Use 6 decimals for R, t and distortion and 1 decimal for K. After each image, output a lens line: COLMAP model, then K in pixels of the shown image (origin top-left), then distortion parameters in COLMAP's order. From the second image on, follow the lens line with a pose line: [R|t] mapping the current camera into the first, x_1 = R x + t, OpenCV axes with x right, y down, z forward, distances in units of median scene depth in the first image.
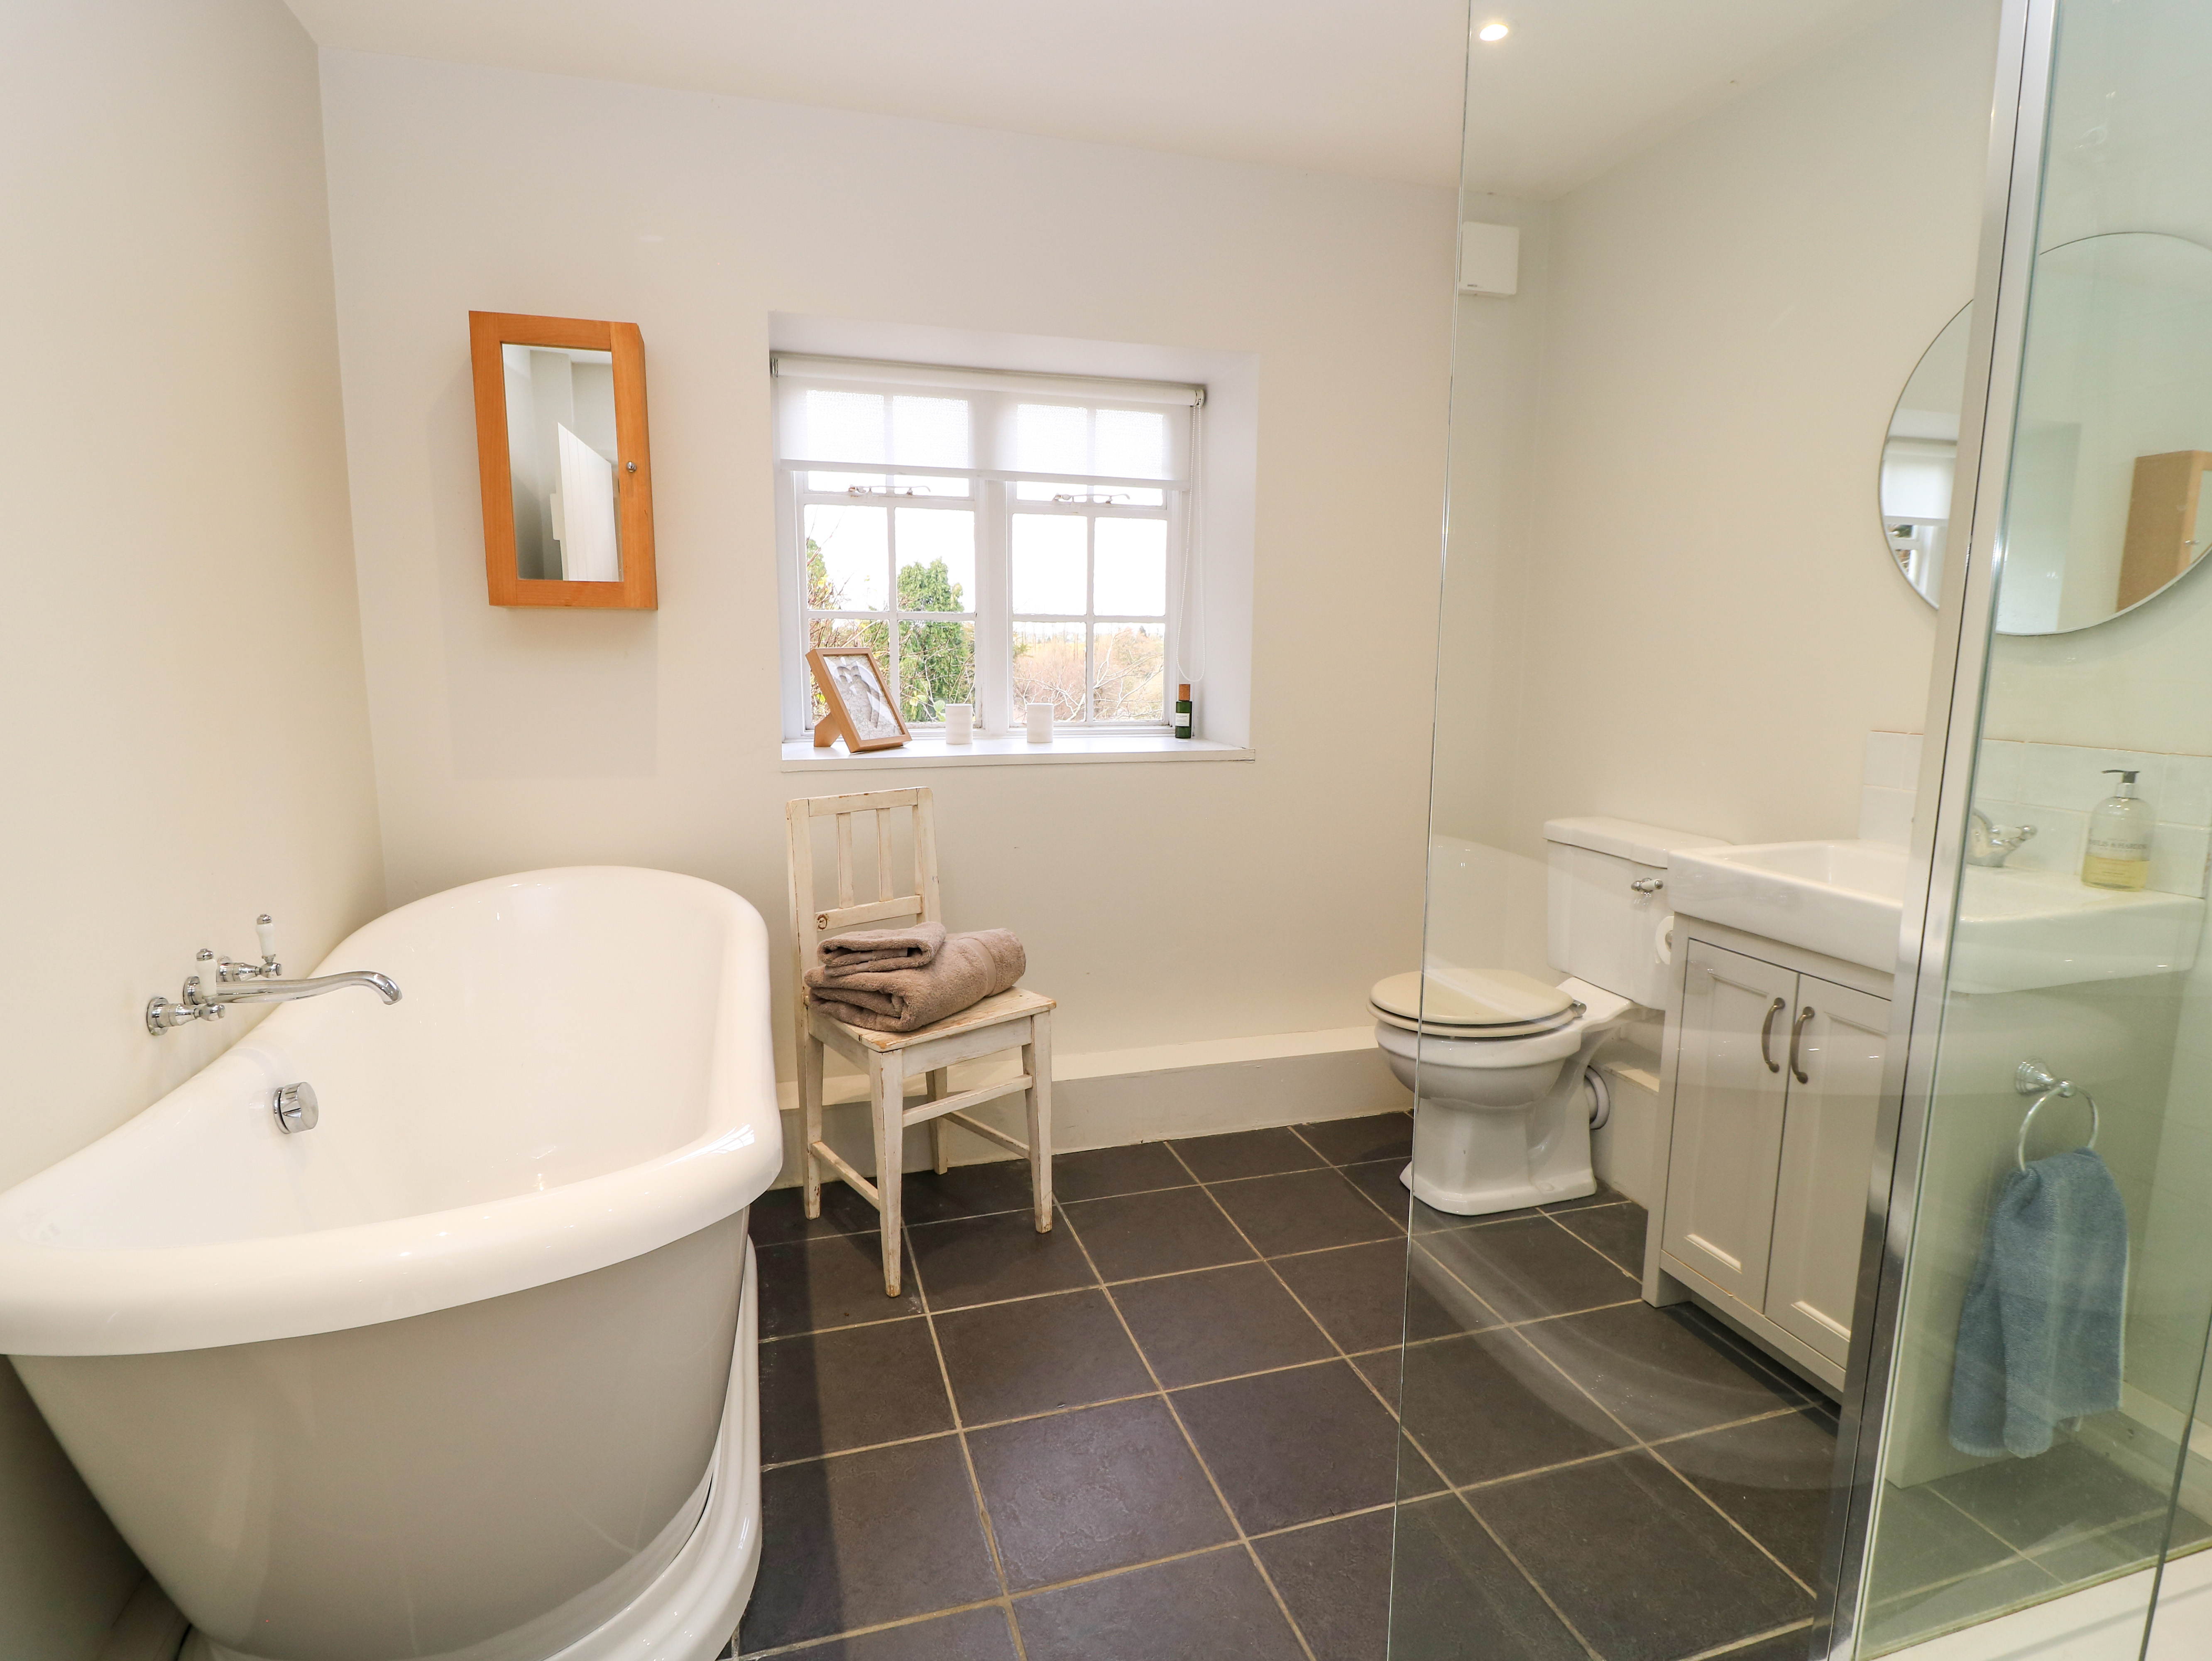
lens RADIAL K [[1176.6, 0, 1102.5], [0, 1176.6, 831.9], [0, 0, 1]] dist [0.015828, -0.020748]
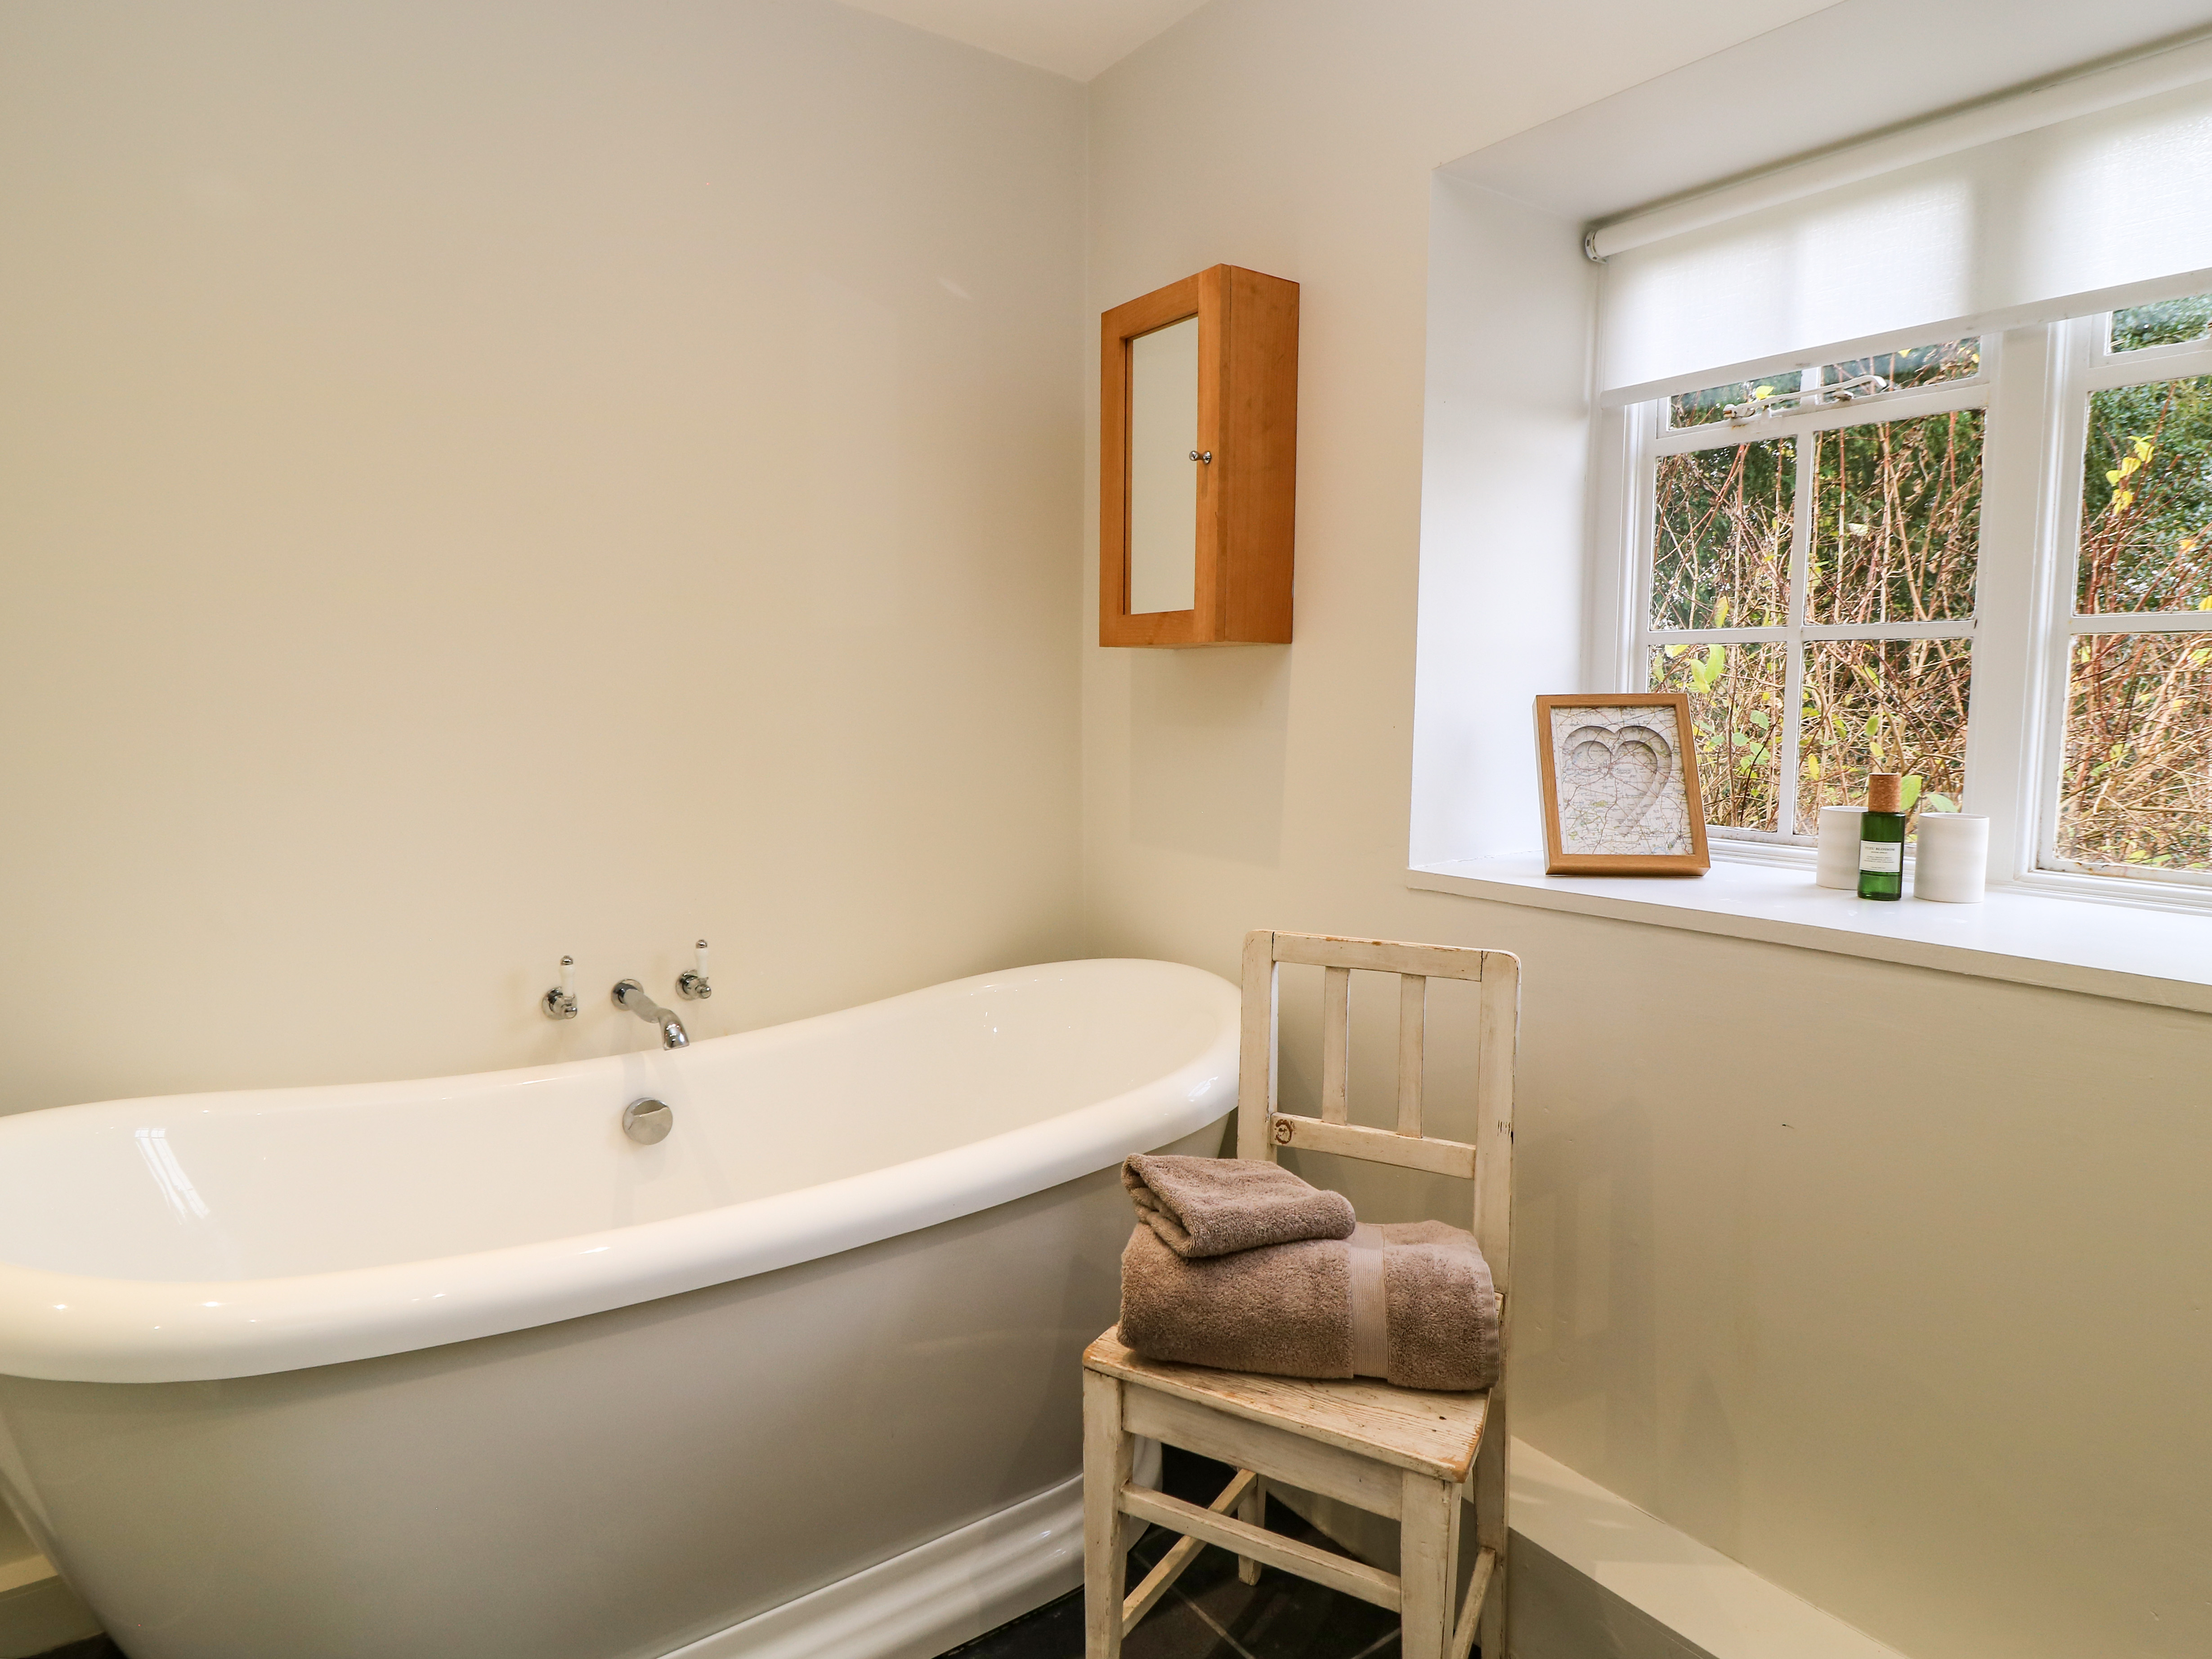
lens RADIAL K [[1226.1, 0, 1085.5], [0, 1226.1, 830.6], [0, 0, 1]] dist [0.013577, -0.018063]
pose [[0.332701, 0.076603, -0.939916, 0.319096], [-0.154614, 0.987639, 0.025764, -0.079406], [0.930271, 0.136753, 0.340433, 0.674483]]
